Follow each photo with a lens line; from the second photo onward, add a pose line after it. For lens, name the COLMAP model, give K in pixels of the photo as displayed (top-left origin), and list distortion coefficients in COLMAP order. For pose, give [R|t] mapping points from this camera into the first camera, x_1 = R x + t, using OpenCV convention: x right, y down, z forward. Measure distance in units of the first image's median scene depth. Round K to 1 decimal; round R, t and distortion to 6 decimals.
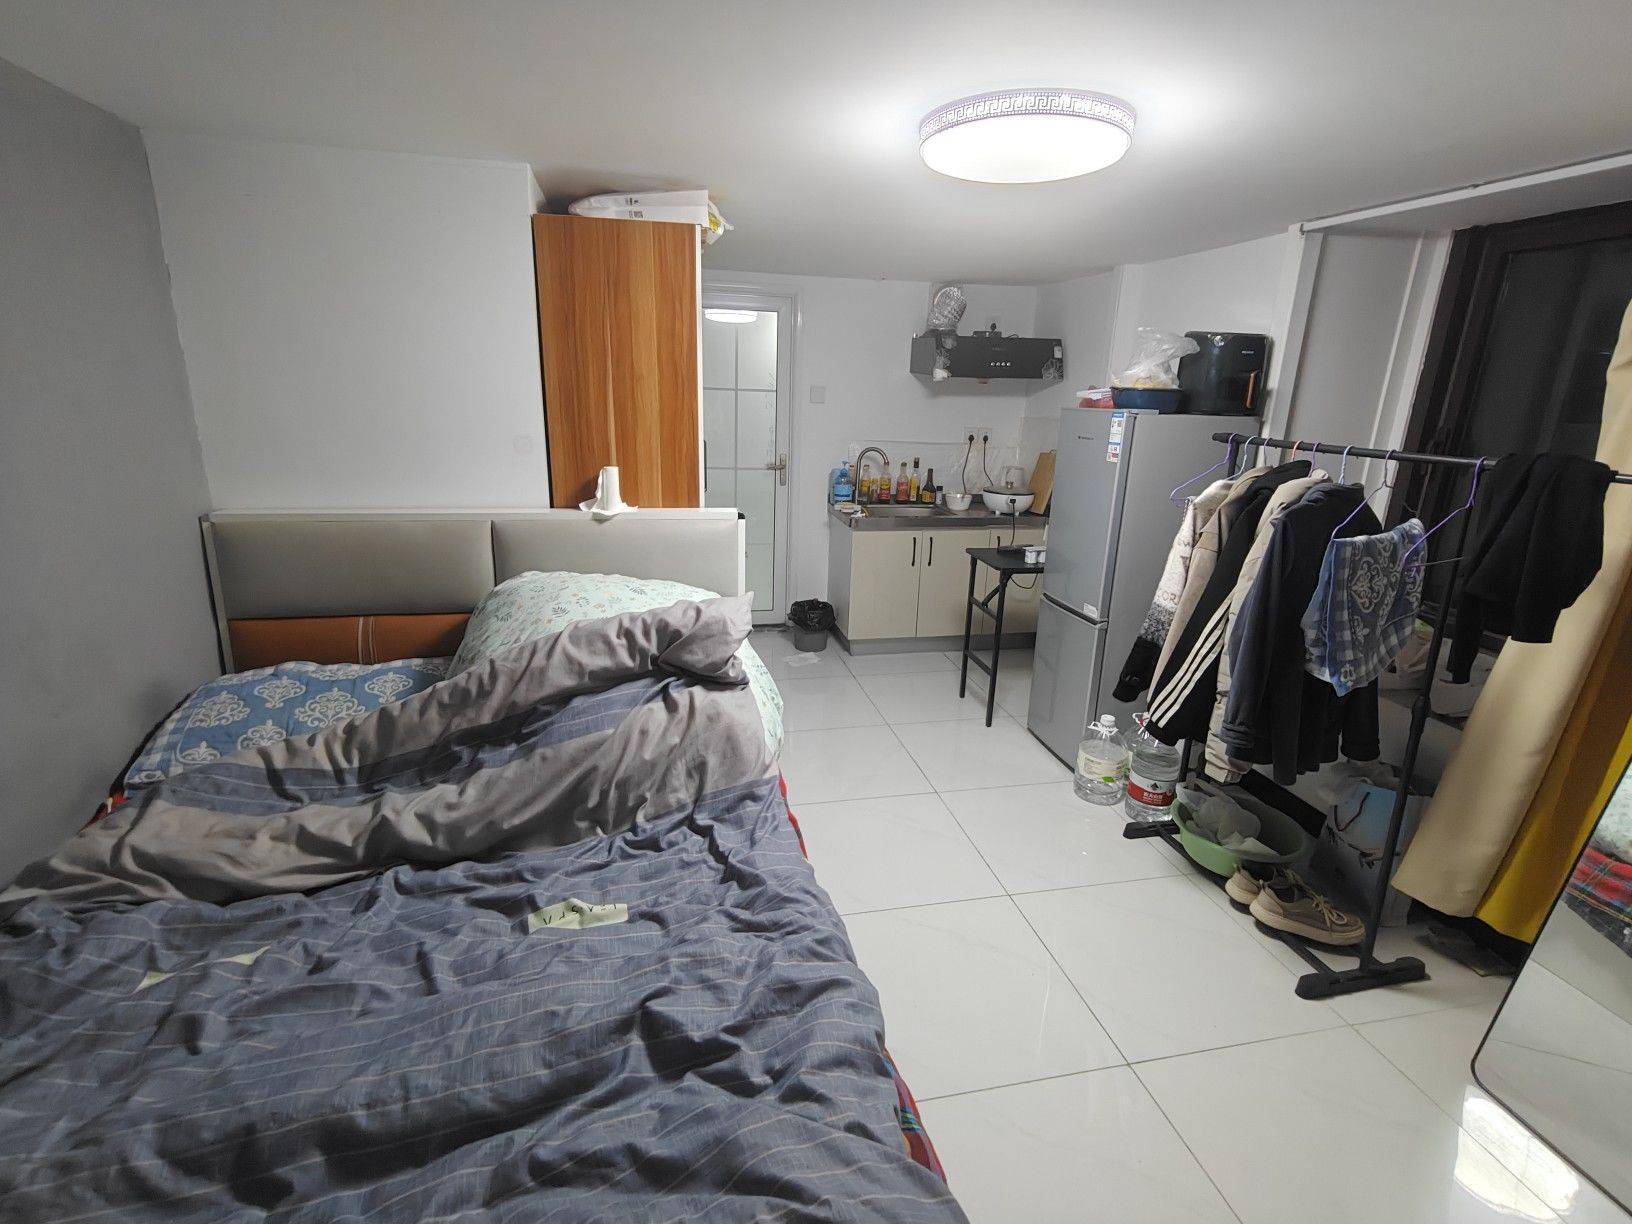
lens RADIAL K [[765.1, 0, 816.2], [0, 765.1, 604.3], [0, 0, 1]] dist [0.001646, 0.000271]
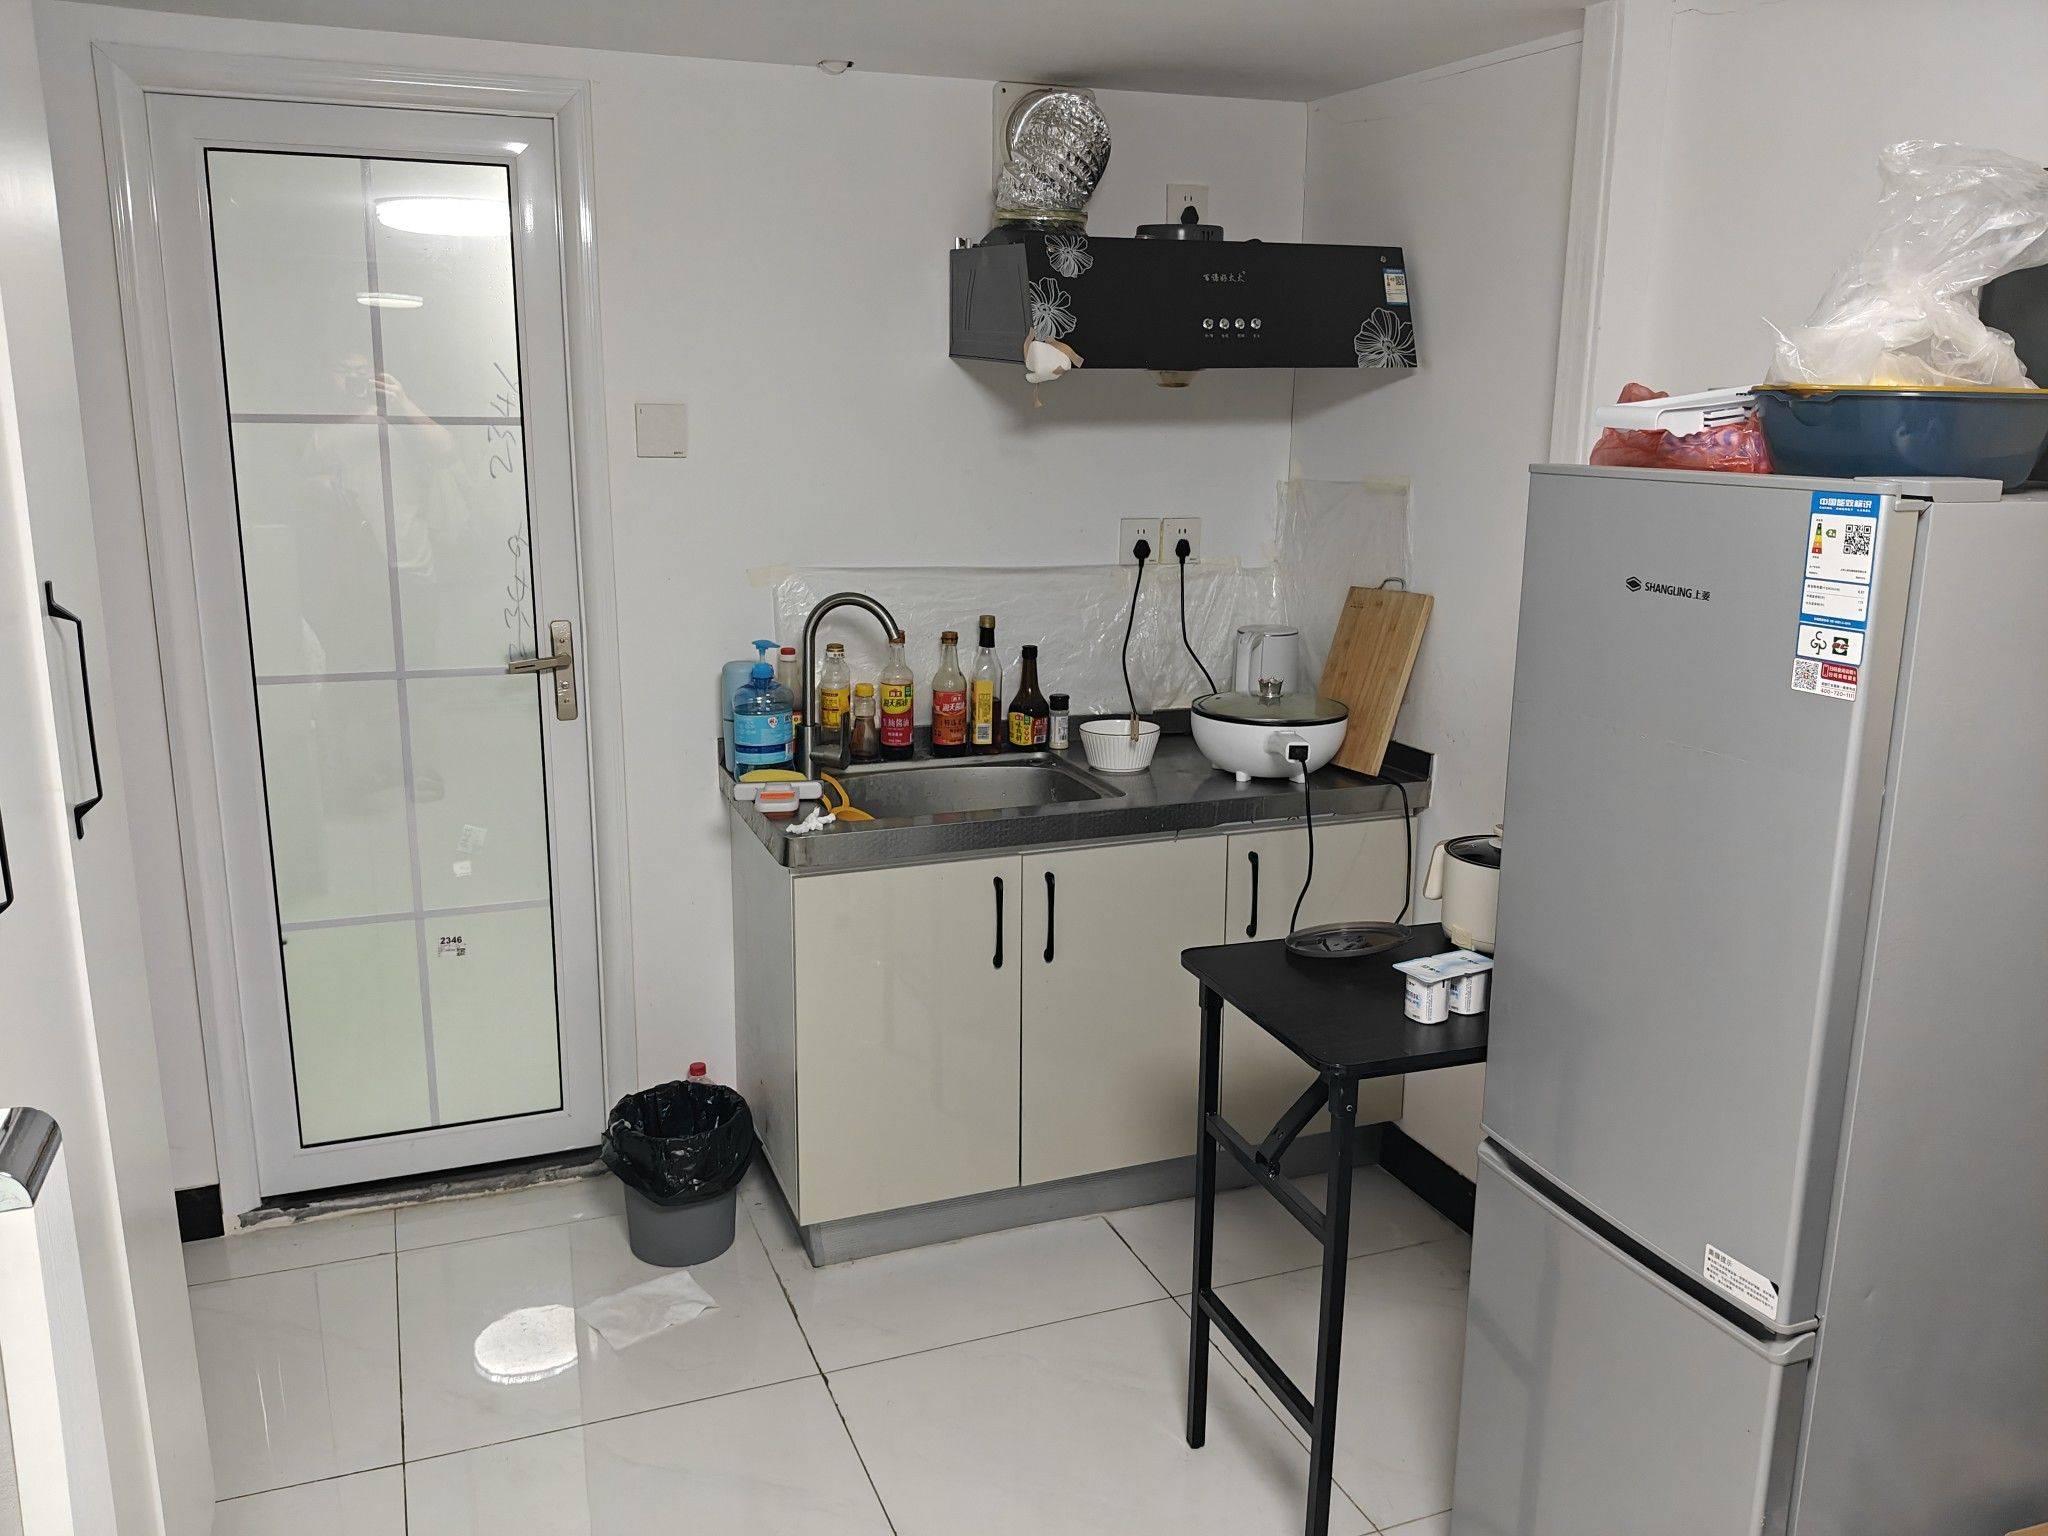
lens RADIAL K [[1562.3, 0, 1024.0], [0, 1562.3, 768.0], [0, 0, 1]] dist [0.092280, -0.209110]
pose [[0.986149, -0.056254, 0.156029, 0.045564], [0.063483, 0.997110, -0.041742, -0.113903], [-0.153229, 0.051070, 0.986870, 0.397046]]
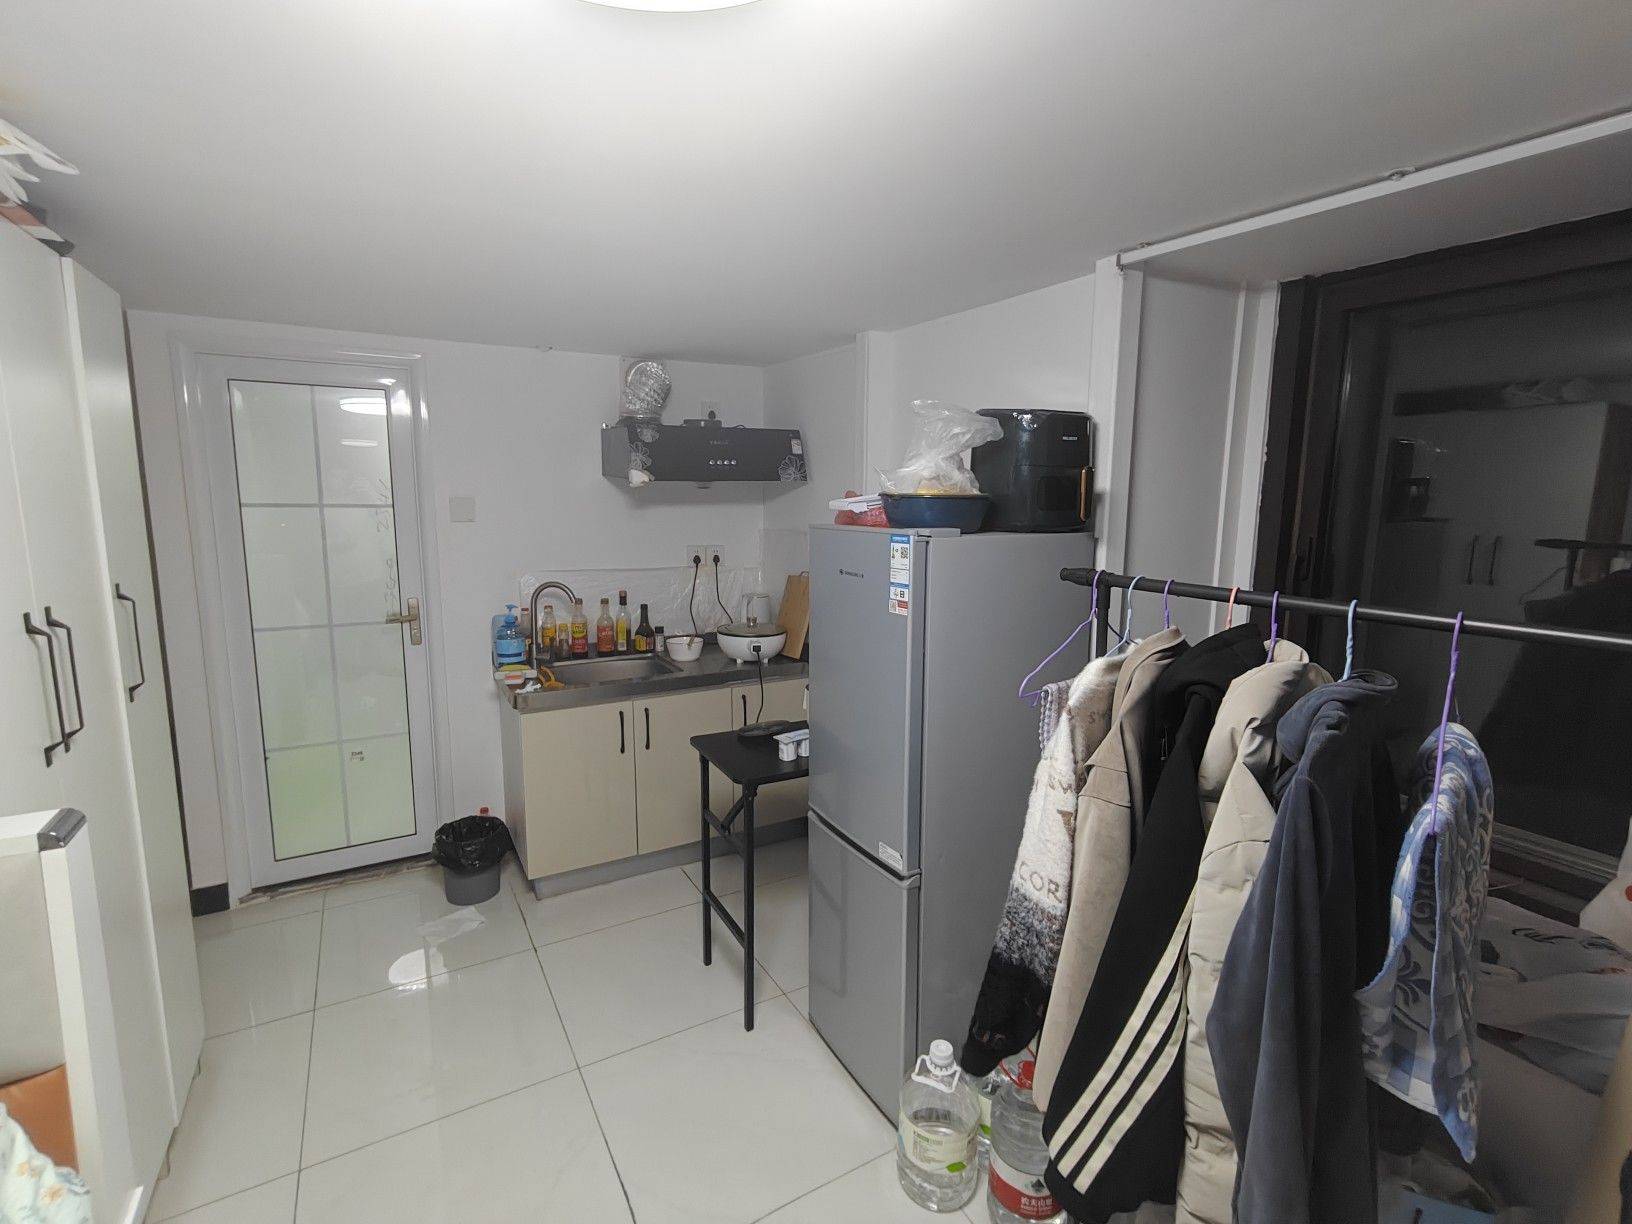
lens RADIAL K [[765.1, 0, 816.2], [0, 765.1, 604.3], [0, 0, 1]] dist [0.001646, 0.000271]
pose [[0.951093, -0.066800, 0.301596, 0.102132], [0.104217, 0.988485, -0.109714, -0.096106], [-0.290794, 0.135779, 0.947102, 0.318662]]
